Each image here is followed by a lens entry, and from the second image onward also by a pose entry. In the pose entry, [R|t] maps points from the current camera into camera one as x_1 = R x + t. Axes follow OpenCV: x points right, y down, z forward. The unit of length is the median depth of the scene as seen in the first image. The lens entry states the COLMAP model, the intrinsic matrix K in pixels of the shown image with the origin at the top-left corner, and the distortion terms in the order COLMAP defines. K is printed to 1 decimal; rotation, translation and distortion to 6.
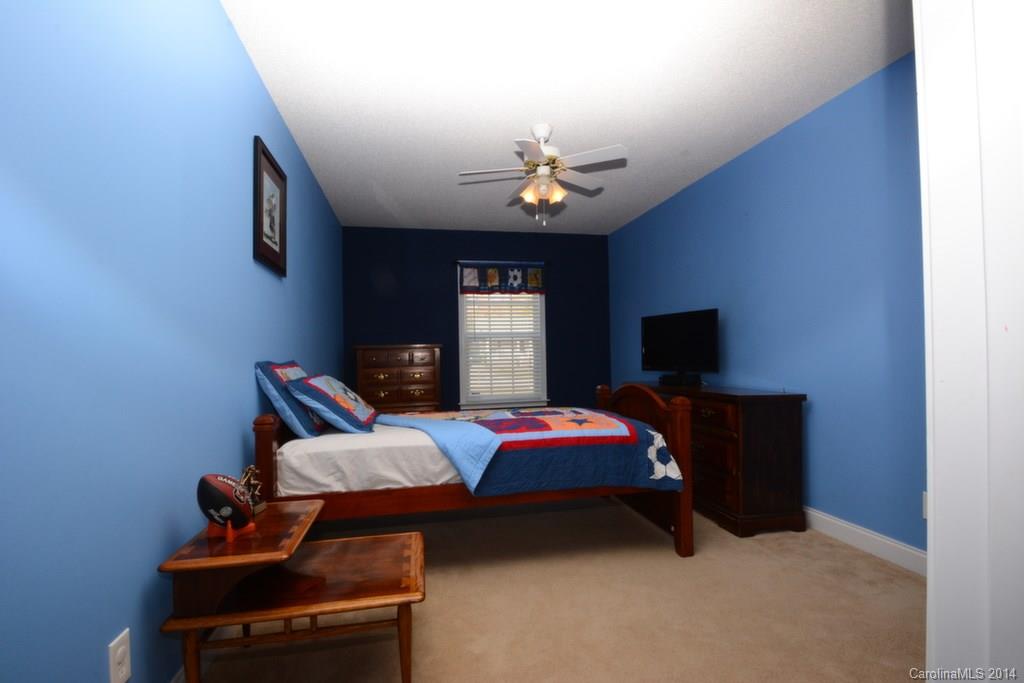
lens RADIAL K [[473.5, 0, 509.2], [0, 473.5, 350.5], [0, 0, 1]] dist [-0.003465, -0.000576]
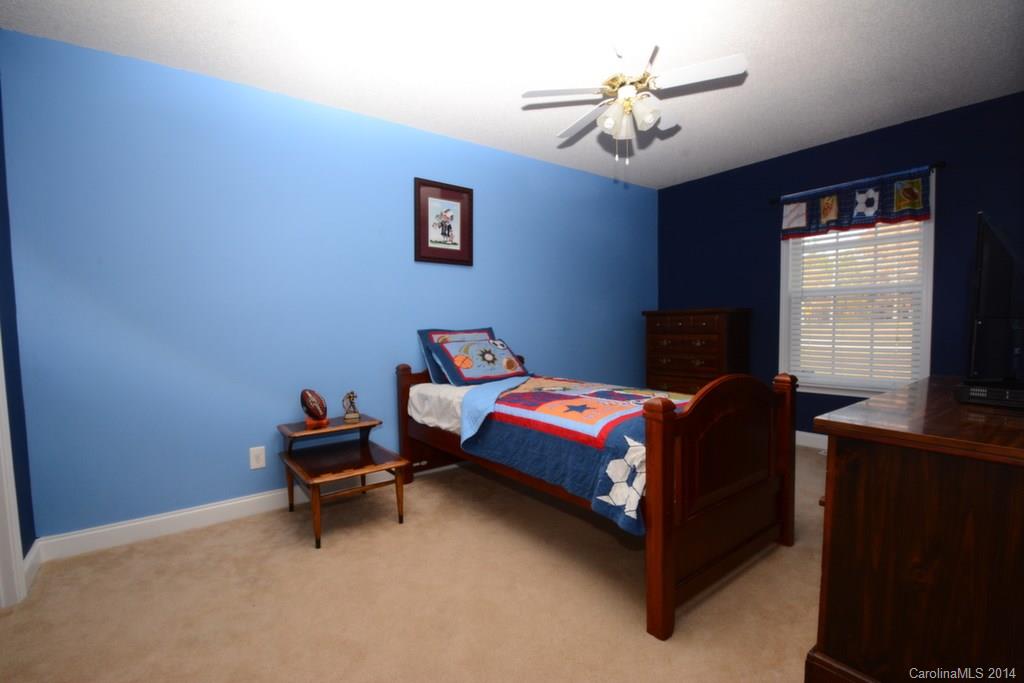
lens RADIAL K [[473.5, 0, 509.2], [0, 473.5, 350.5], [0, 0, 1]] dist [-0.003465, -0.000576]
pose [[0.430636, 0.065481, -0.900147, 0.407723], [0.018988, 0.996486, 0.081574, -0.011513], [0.902326, -0.052220, 0.427880, 0.259093]]
